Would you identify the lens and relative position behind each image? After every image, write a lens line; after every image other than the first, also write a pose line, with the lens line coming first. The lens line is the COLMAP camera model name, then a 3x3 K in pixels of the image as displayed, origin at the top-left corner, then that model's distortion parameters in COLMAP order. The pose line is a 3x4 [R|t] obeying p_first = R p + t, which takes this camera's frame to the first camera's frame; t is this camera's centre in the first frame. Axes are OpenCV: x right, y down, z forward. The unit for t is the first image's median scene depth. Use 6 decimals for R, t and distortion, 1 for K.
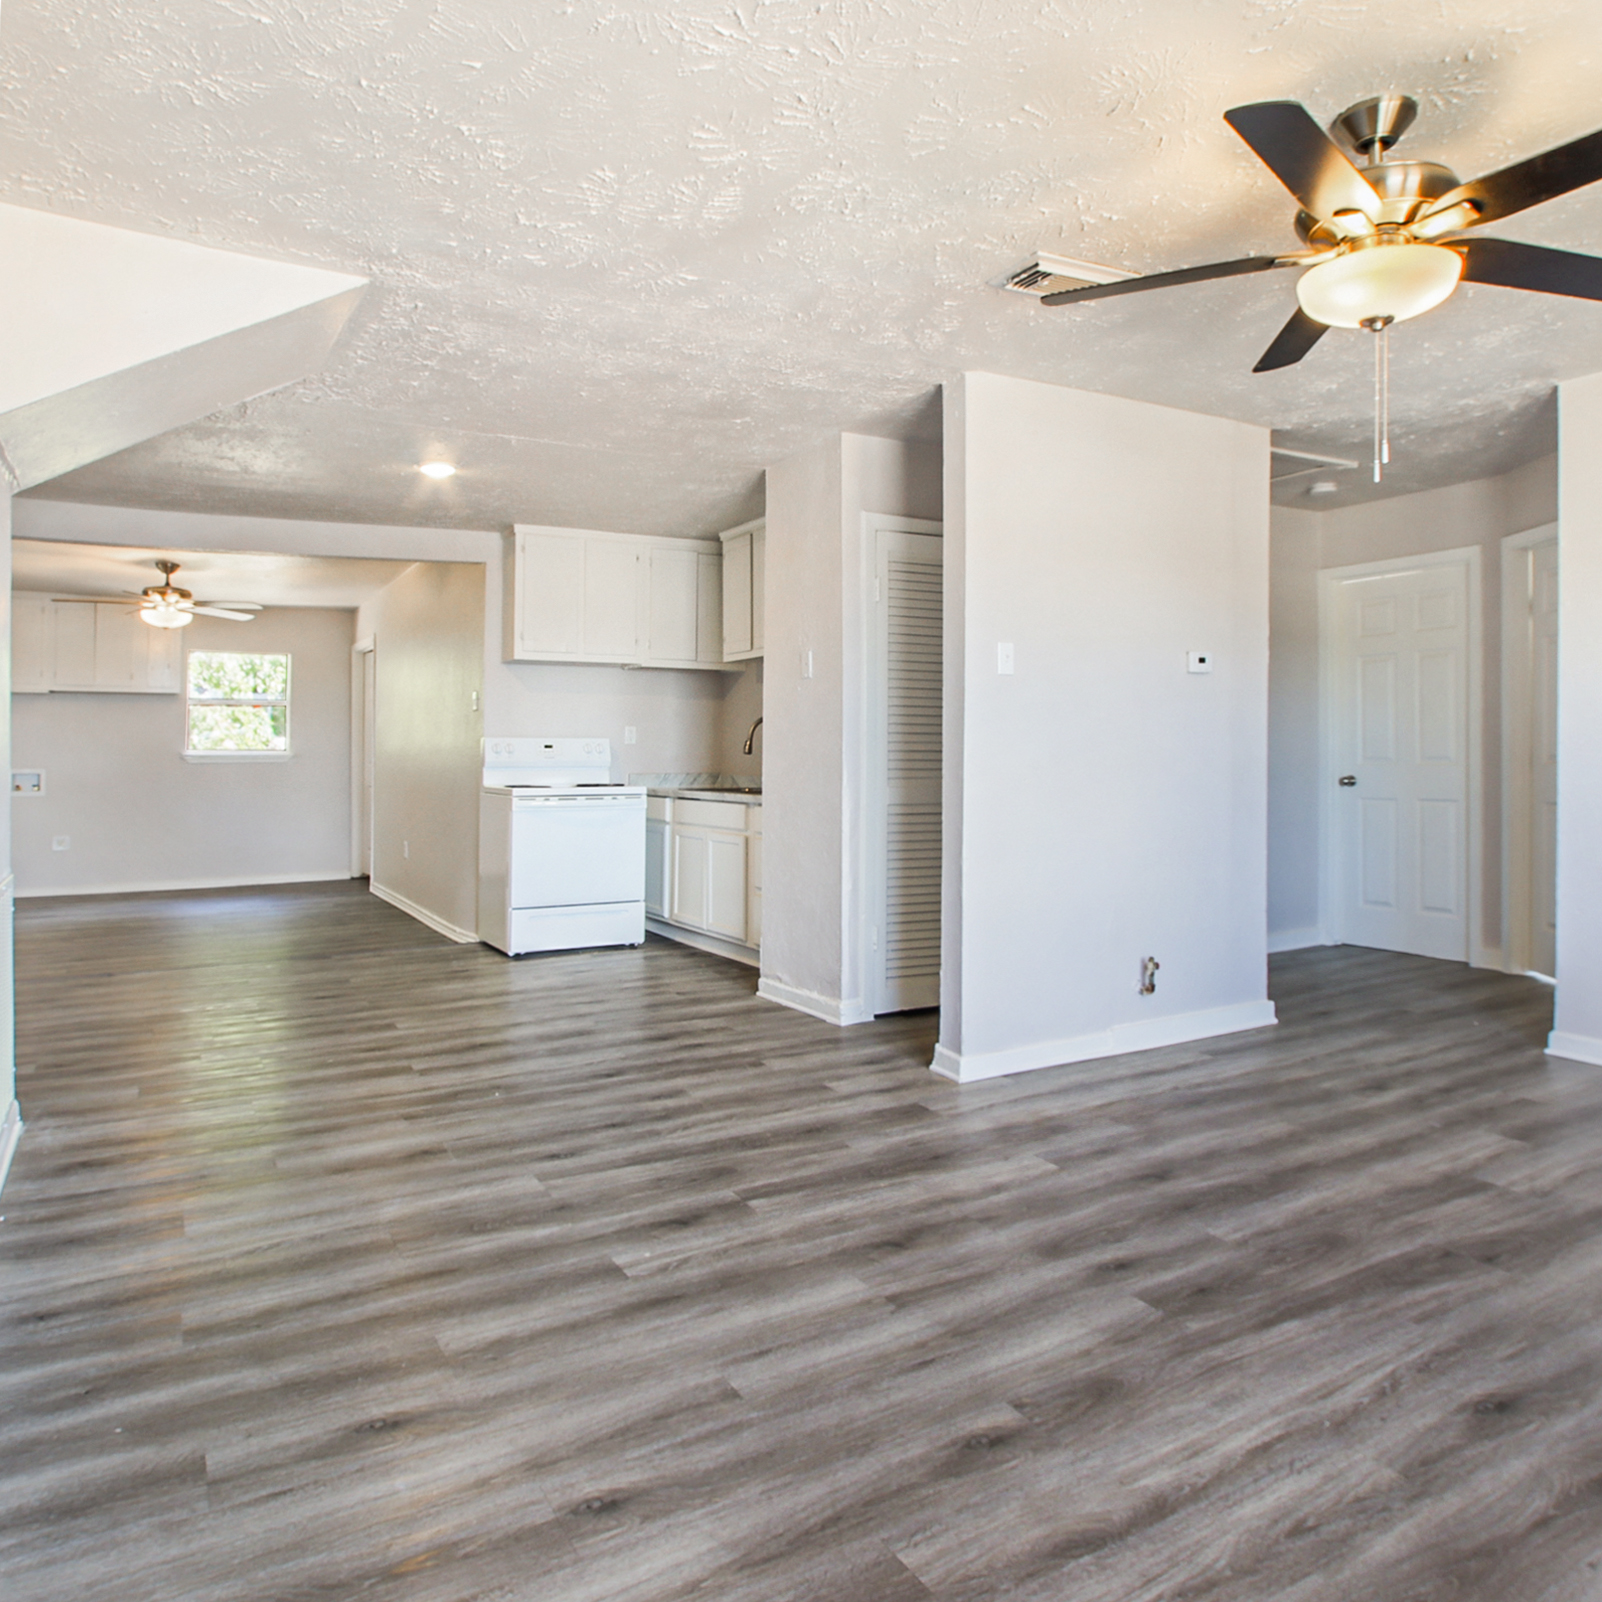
lens RADIAL K [[1226.0, 0, 801.1], [0, 1226.0, 722.8], [0, 0, 1]] dist [-0.099581, 0.023659]
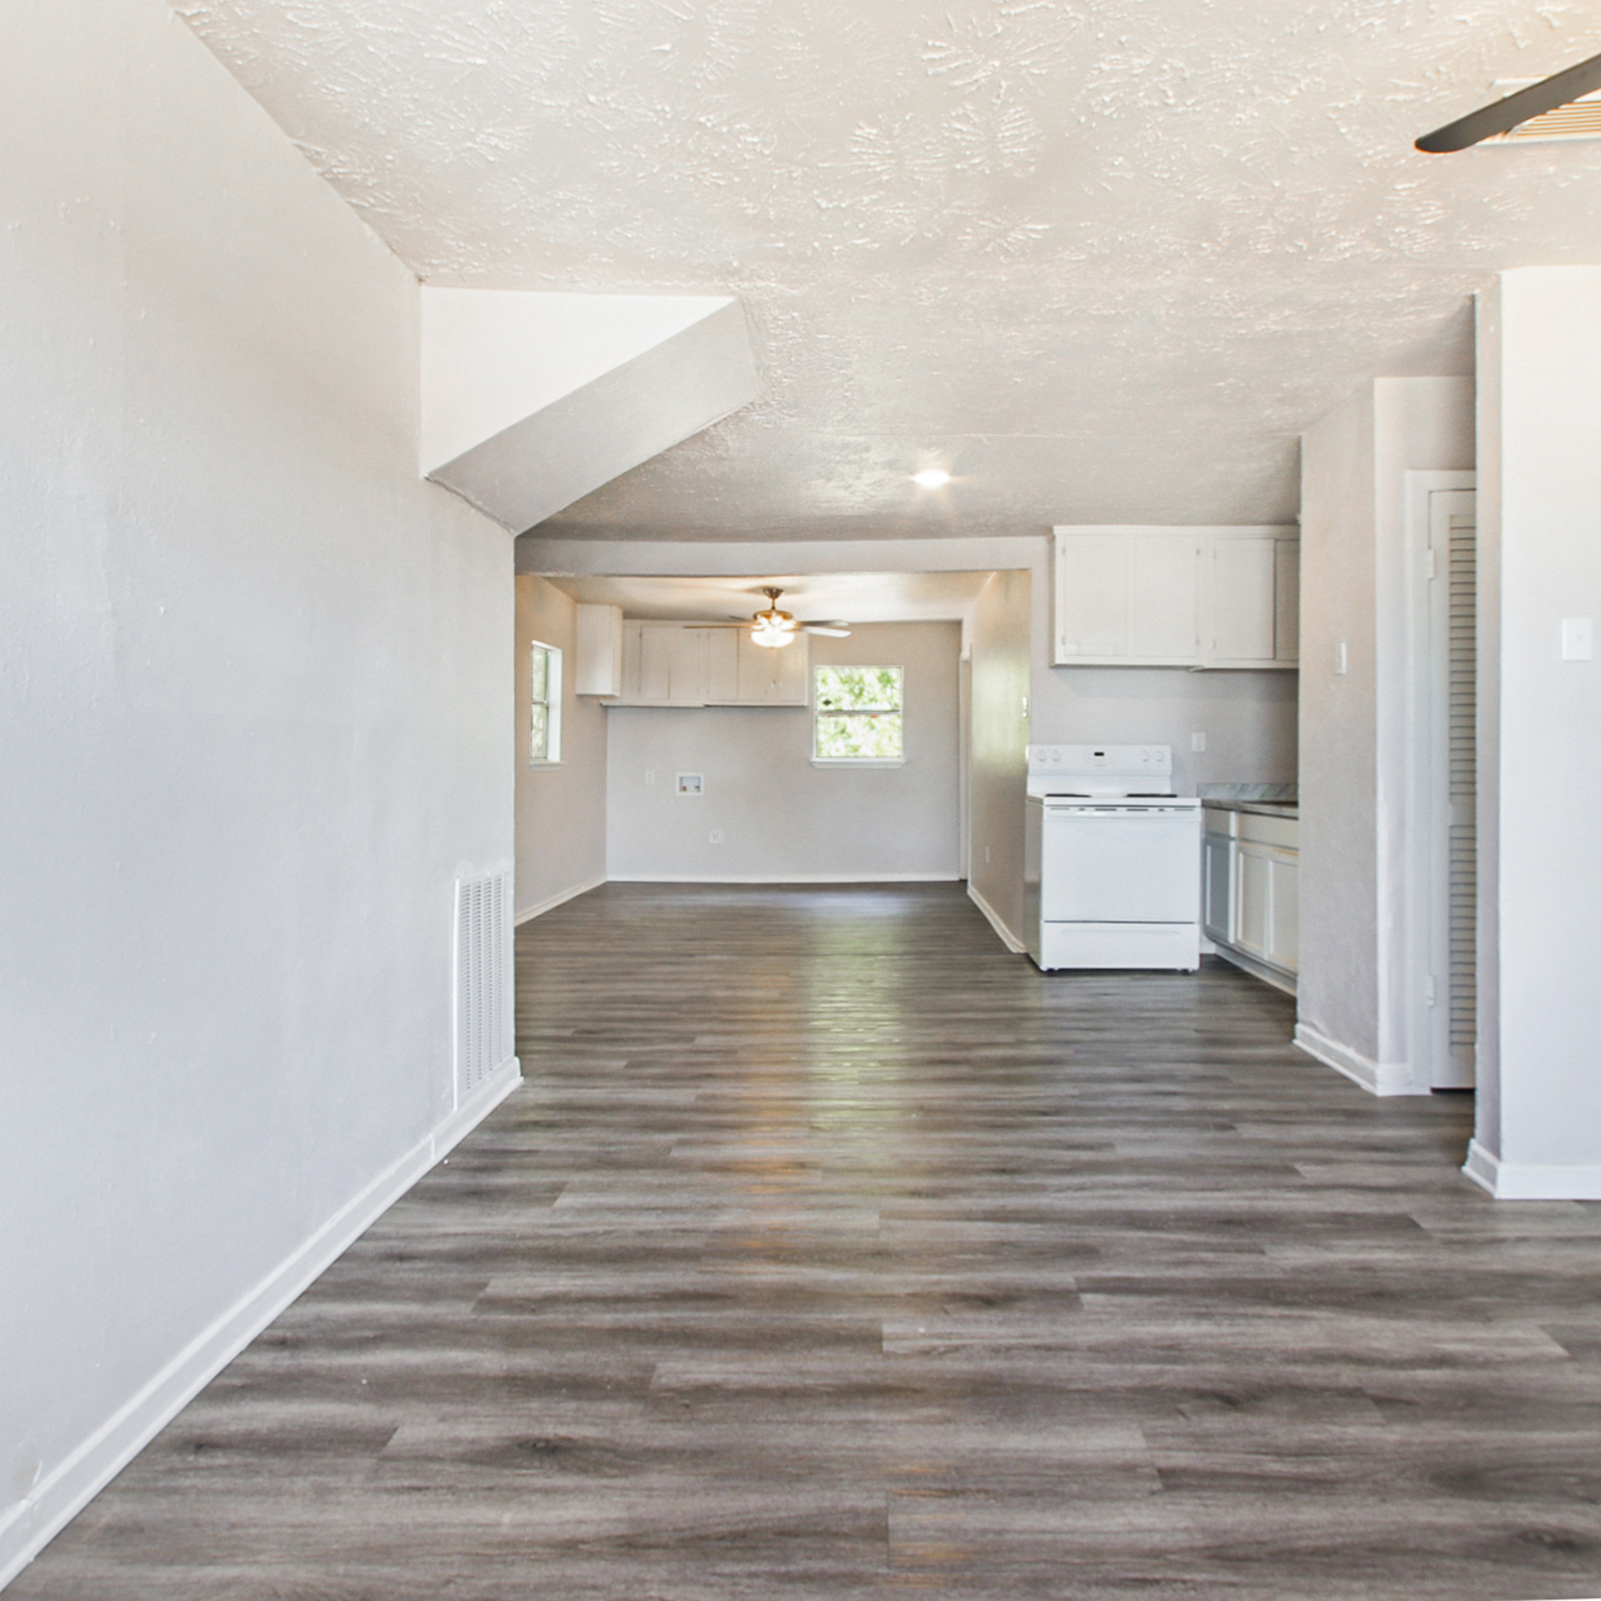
lens RADIAL K [[1197.1, 0, 802.4], [0, 1197.1, 702.8], [0, 0, 1]] dist [-0.030095, 0.008315]
pose [[0.836814, -0.018258, -0.547182, 0.214227], [0.005169, 0.999663, -0.025452, 0.003072], [0.547462, 0.018471, 0.836626, 0.161462]]
